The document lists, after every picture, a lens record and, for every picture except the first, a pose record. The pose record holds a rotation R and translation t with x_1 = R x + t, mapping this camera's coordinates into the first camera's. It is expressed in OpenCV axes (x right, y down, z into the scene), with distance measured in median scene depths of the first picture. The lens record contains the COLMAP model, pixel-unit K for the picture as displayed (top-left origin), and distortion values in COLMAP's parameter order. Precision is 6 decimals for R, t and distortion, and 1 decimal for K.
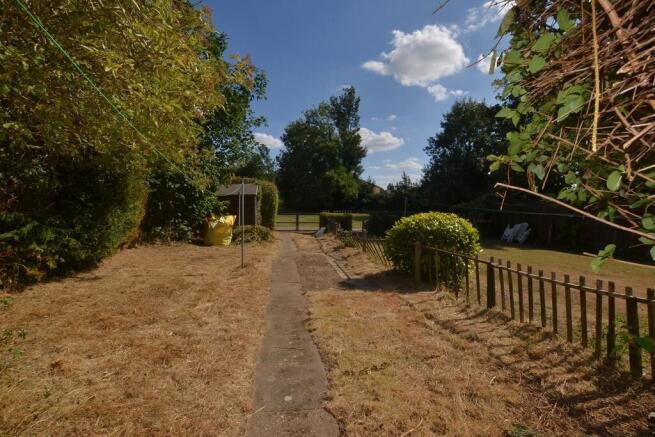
lens RADIAL K [[296.6, 0, 327.5], [0, 296.6, 218.5], [0, 0, 1]] dist [-0.035940, 0.000185]
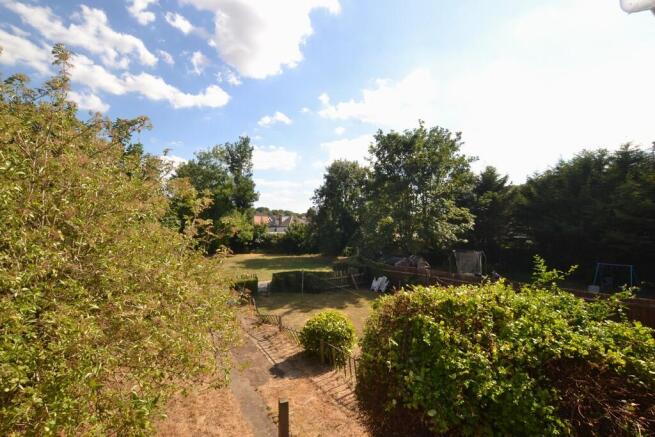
lens RADIAL K [[296.6, 0, 327.5], [0, 296.6, 218.5], [0, 0, 1]] dist [-0.035940, 0.000185]
pose [[0.926462, -0.001927, 0.376383, -0.047691], [0.022535, 0.998477, -0.050358, -0.086036], [-0.375712, 0.055136, 0.925095, -0.095537]]
